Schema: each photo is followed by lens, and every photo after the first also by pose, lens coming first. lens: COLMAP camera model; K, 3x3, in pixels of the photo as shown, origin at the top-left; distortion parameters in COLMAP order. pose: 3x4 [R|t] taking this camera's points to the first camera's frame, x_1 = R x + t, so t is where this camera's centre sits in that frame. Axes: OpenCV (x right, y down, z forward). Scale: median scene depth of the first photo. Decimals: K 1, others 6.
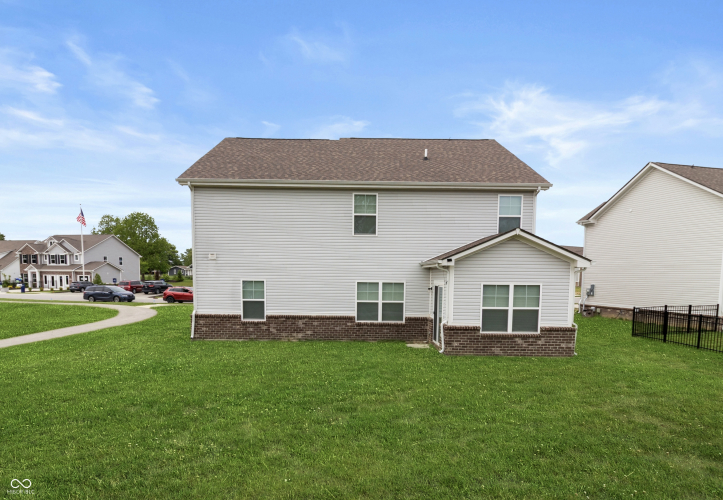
lens RADIAL K [[518.1, 0, 361.5], [0, 518.1, 250.0], [0, 0, 1]] dist [-0.001425, 0.000185]
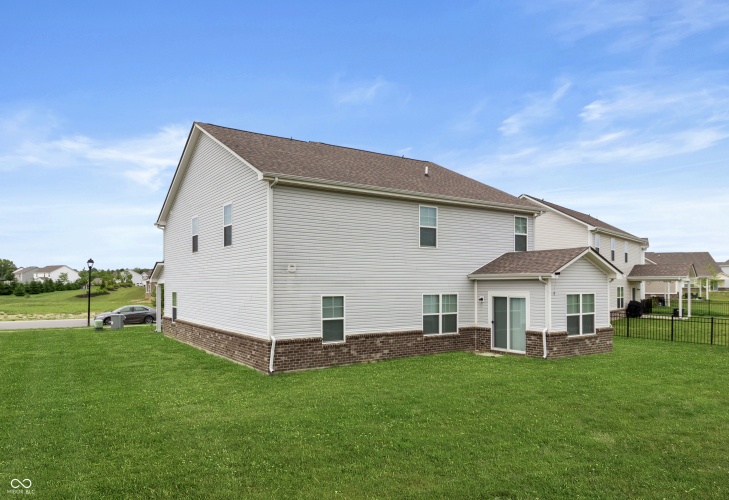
lens RADIAL K [[507.3, 0, 364.5], [0, 507.3, 250.0], [0, 0, 1]] dist [0.075294, -0.000204]
pose [[0.814383, 0.026046, 0.579743, -0.660138], [-0.010827, 0.999500, -0.029695, 0.006253], [-0.580227, 0.017906, 0.814258, 0.279949]]
